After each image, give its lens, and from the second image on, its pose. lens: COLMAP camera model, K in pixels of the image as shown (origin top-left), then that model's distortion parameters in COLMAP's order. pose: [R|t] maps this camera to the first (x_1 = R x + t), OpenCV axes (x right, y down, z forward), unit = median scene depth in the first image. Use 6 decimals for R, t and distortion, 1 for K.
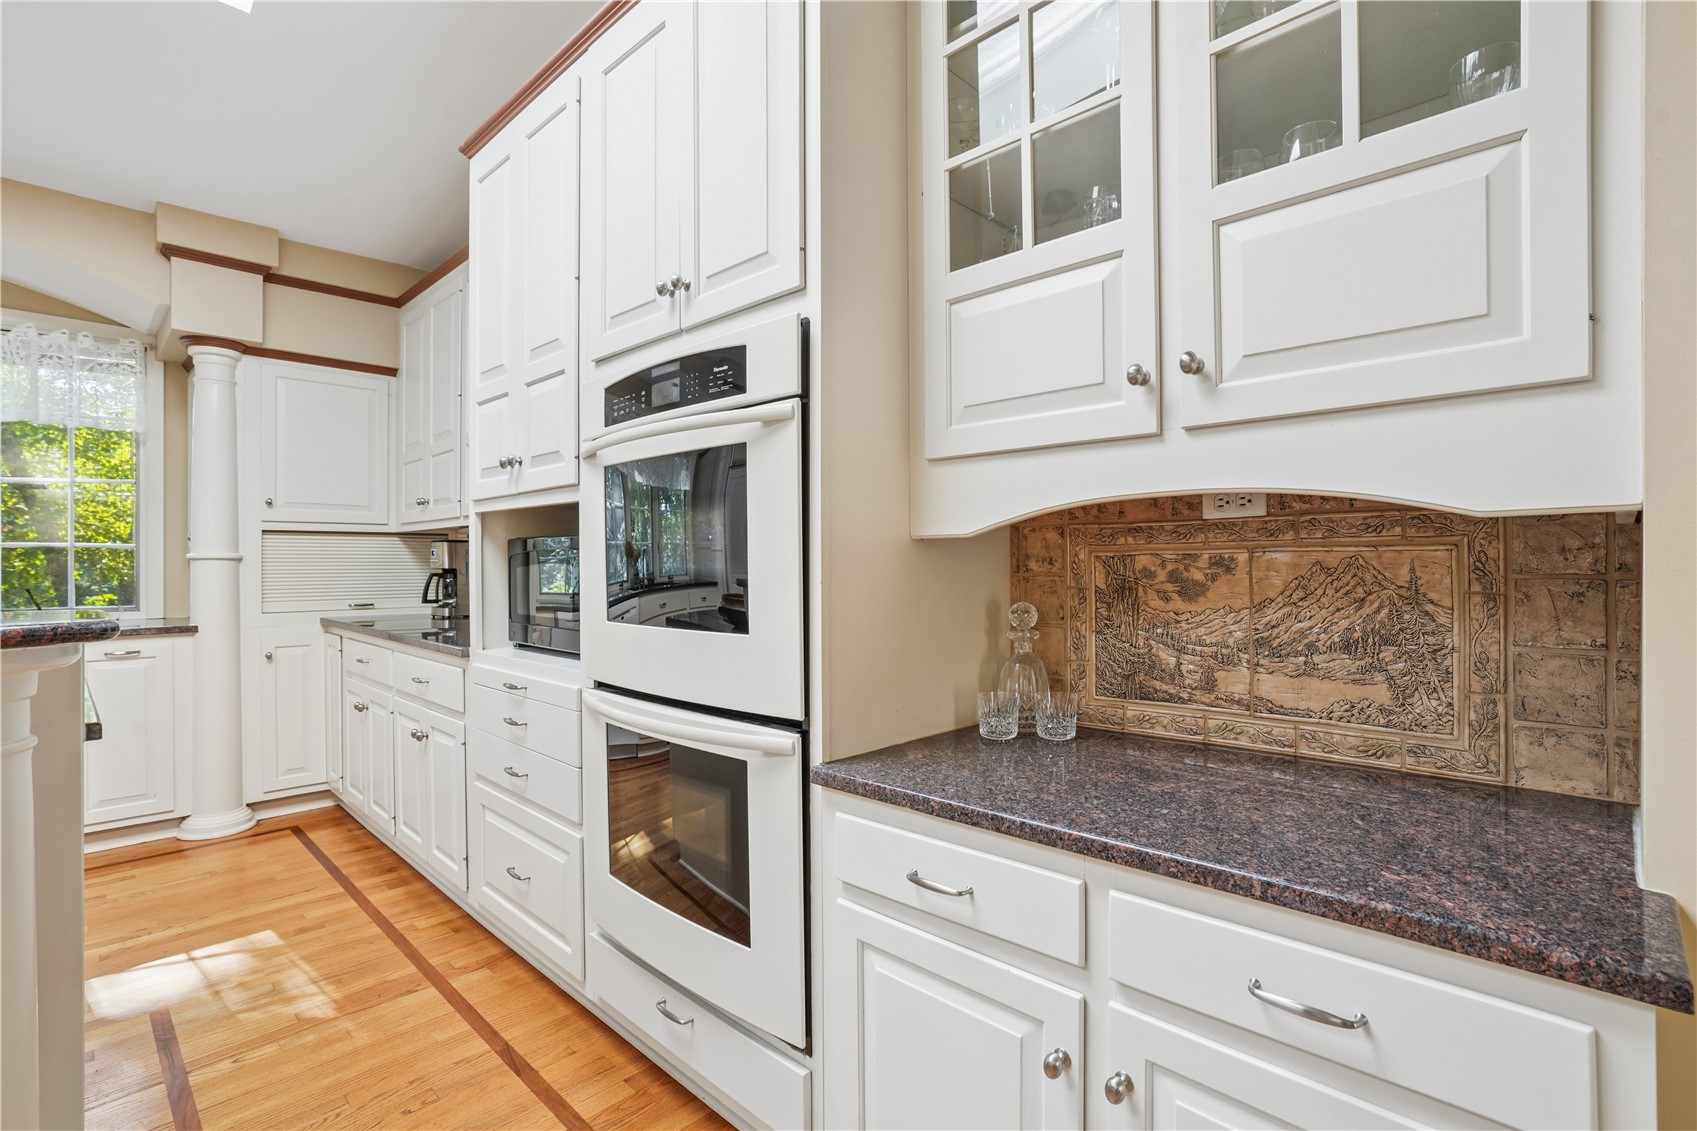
lens RADIAL K [[798.2, 0, 855.3], [0, 798.2, 567.1], [0, 0, 1]] dist [-0.029885, 0.006802]
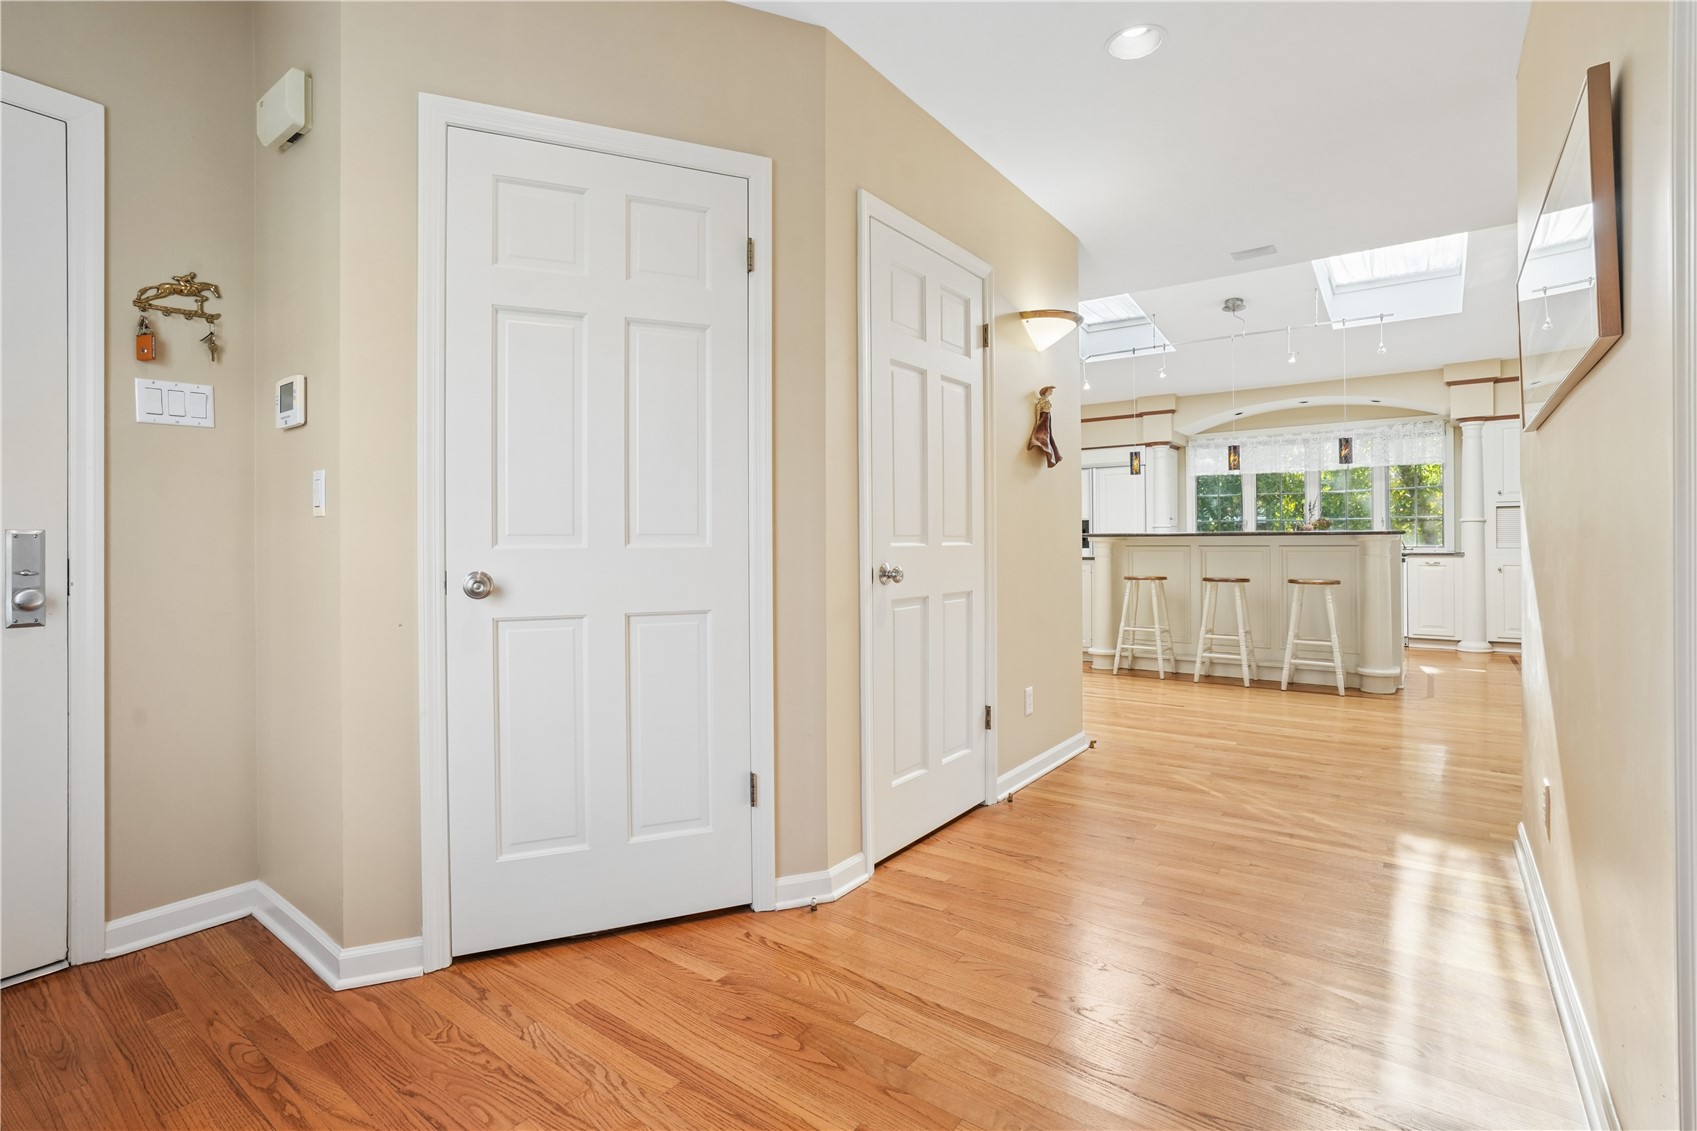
lens RADIAL K [[798.2, 0, 852.2], [0, 798.2, 549.7], [0, 0, 1]] dist [-0.029885, 0.006802]
pose [[0.131389, 0.005200, -0.991317, 1.073828], [0.012683, 0.999896, 0.006926, 0.029938], [0.991250, -0.013483, 0.131309, -0.946241]]
